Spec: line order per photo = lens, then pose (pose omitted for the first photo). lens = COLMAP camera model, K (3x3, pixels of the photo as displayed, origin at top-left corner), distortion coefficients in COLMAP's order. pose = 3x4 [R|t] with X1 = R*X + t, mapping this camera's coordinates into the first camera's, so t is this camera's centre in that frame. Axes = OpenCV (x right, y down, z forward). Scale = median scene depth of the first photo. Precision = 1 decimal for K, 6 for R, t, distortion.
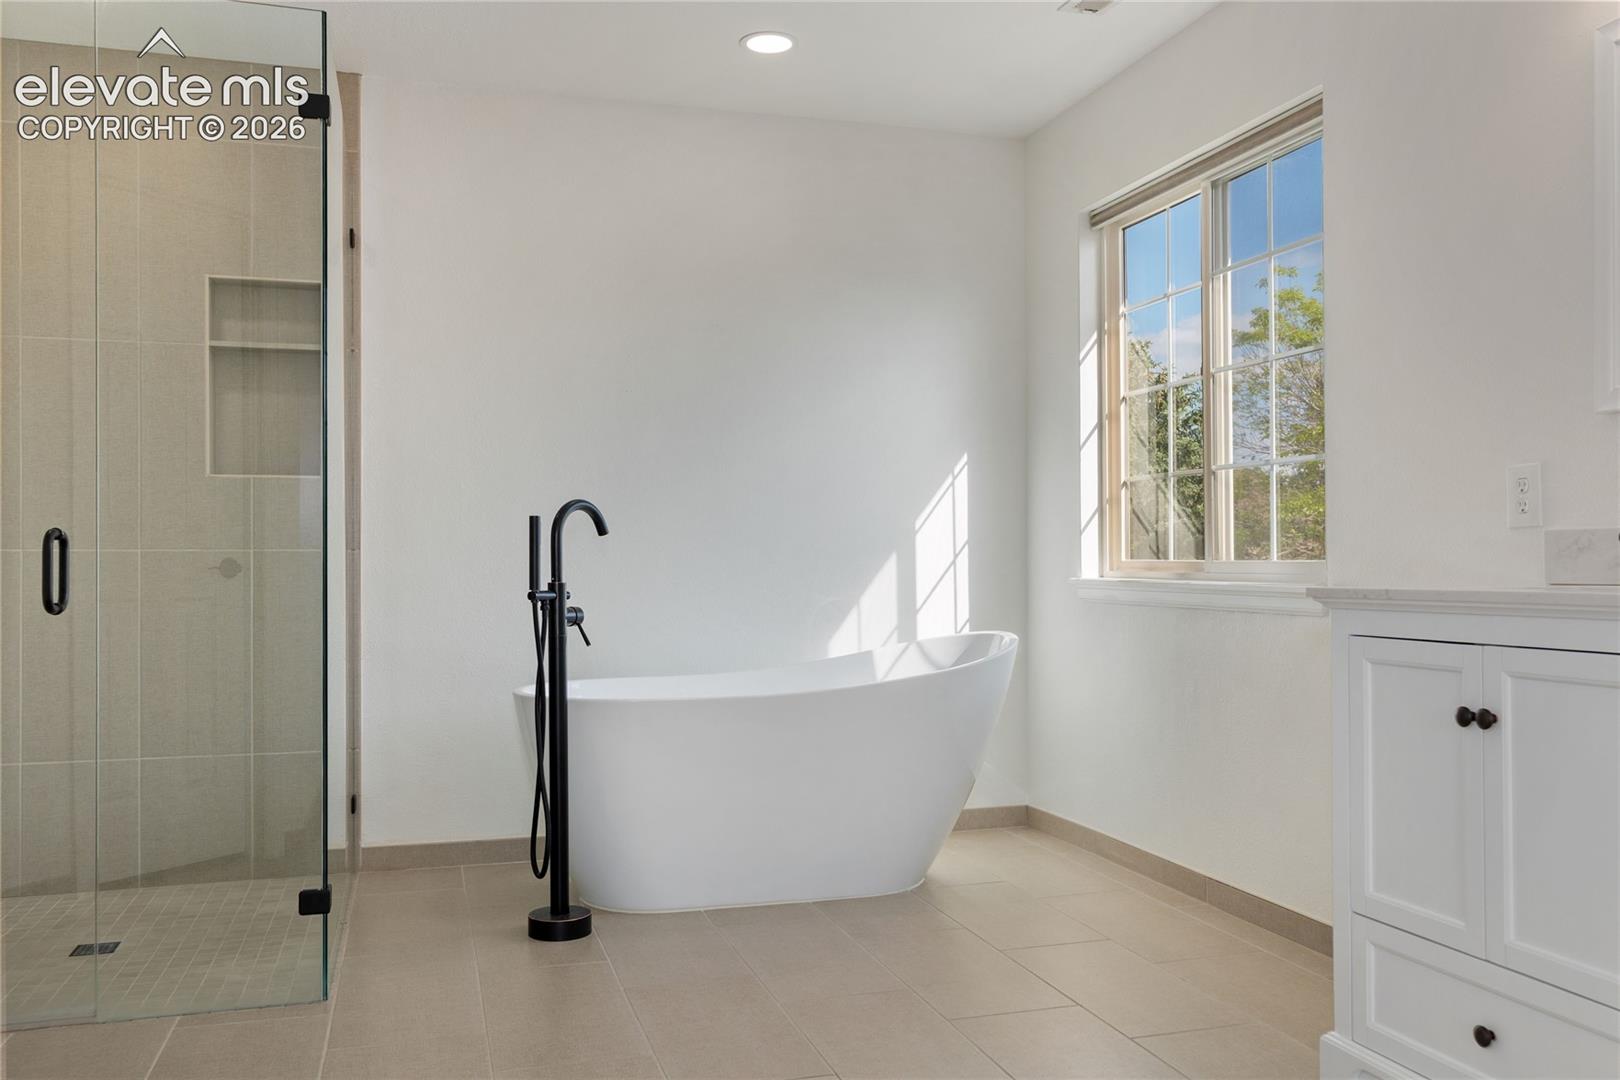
lens RADIAL K [[1310.1, 0, 815.5], [0, 1310.1, 553.5], [0, 0, 1]] dist [-0.049026, 0.102653]
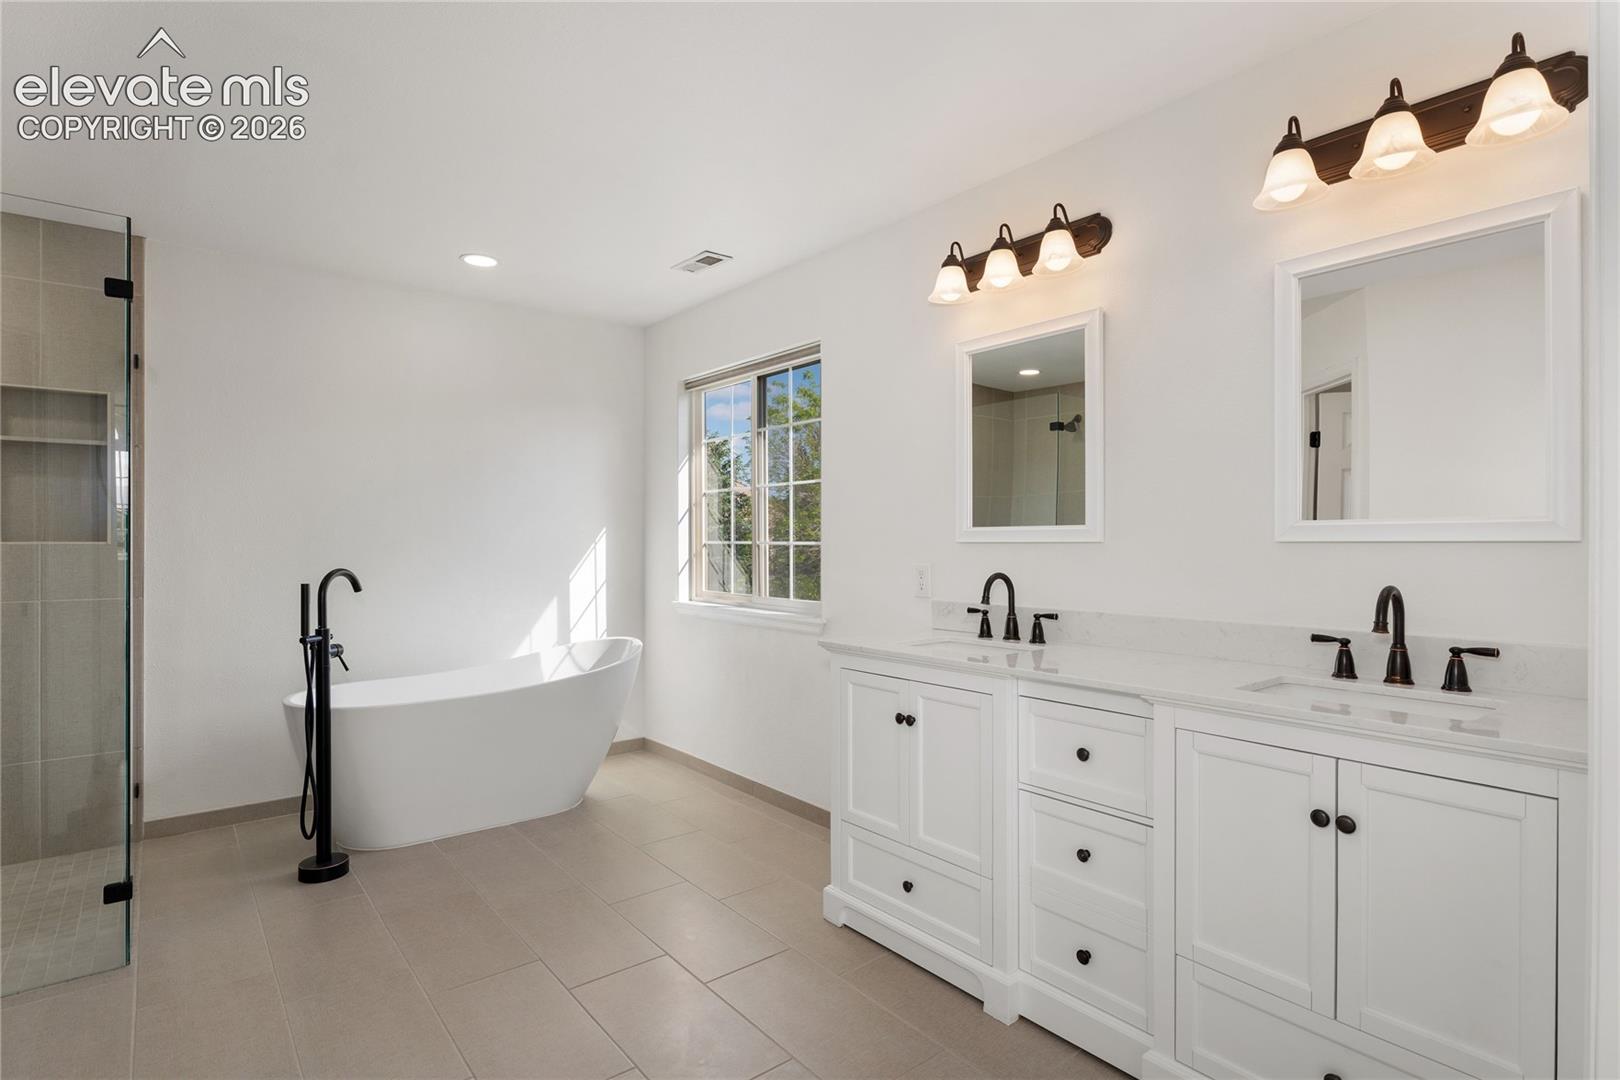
lens RADIAL K [[802.2, 0, 810.0], [0, 802.2, 540.0], [0, 0, 1]] dist [-0.000024, -0.001783]
pose [[0.925642, 0.003903, 0.378381, -0.035205], [-0.005709, 0.999977, 0.003653, -0.077963], [-0.378359, -0.005541, 0.925643, -0.012460]]
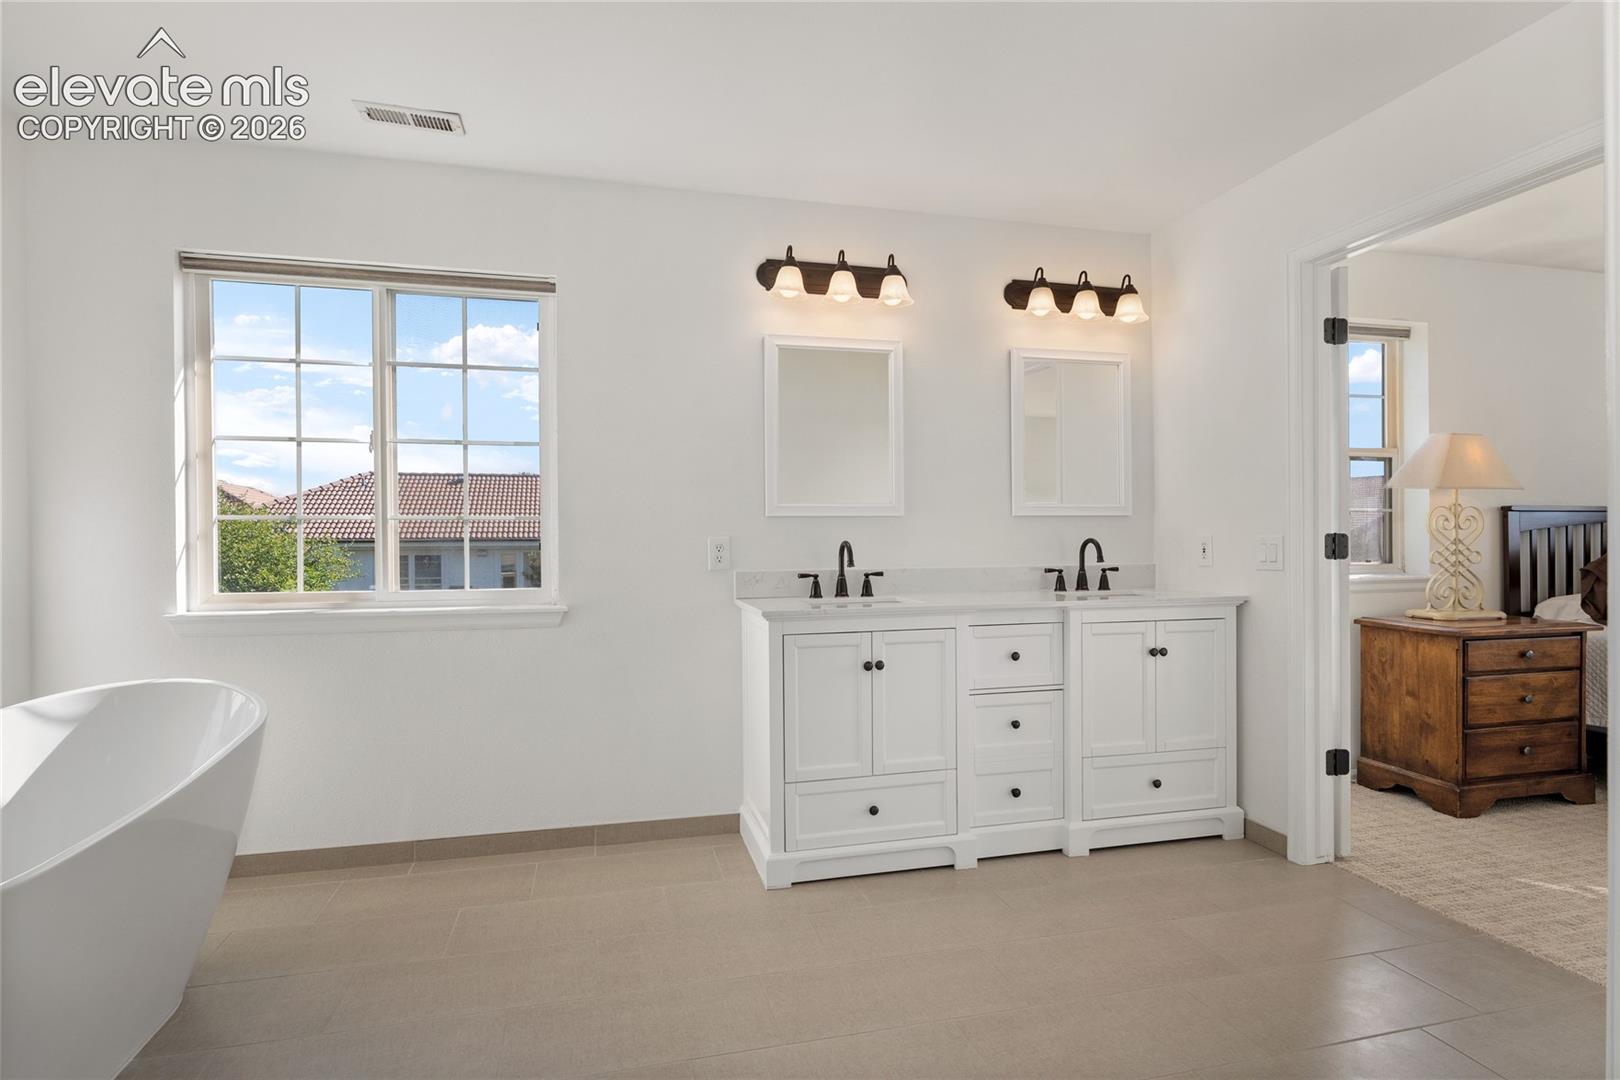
lens RADIAL K [[802.2, 0, 810.0], [0, 802.2, 540.0], [0, 0, 1]] dist [-0.000024, -0.001783]
pose [[0.052953, 0.000643, 0.998597, -0.474538], [-0.000597, 1.000000, -0.000612, -0.046754], [-0.998597, -0.000564, 0.052953, 0.589057]]
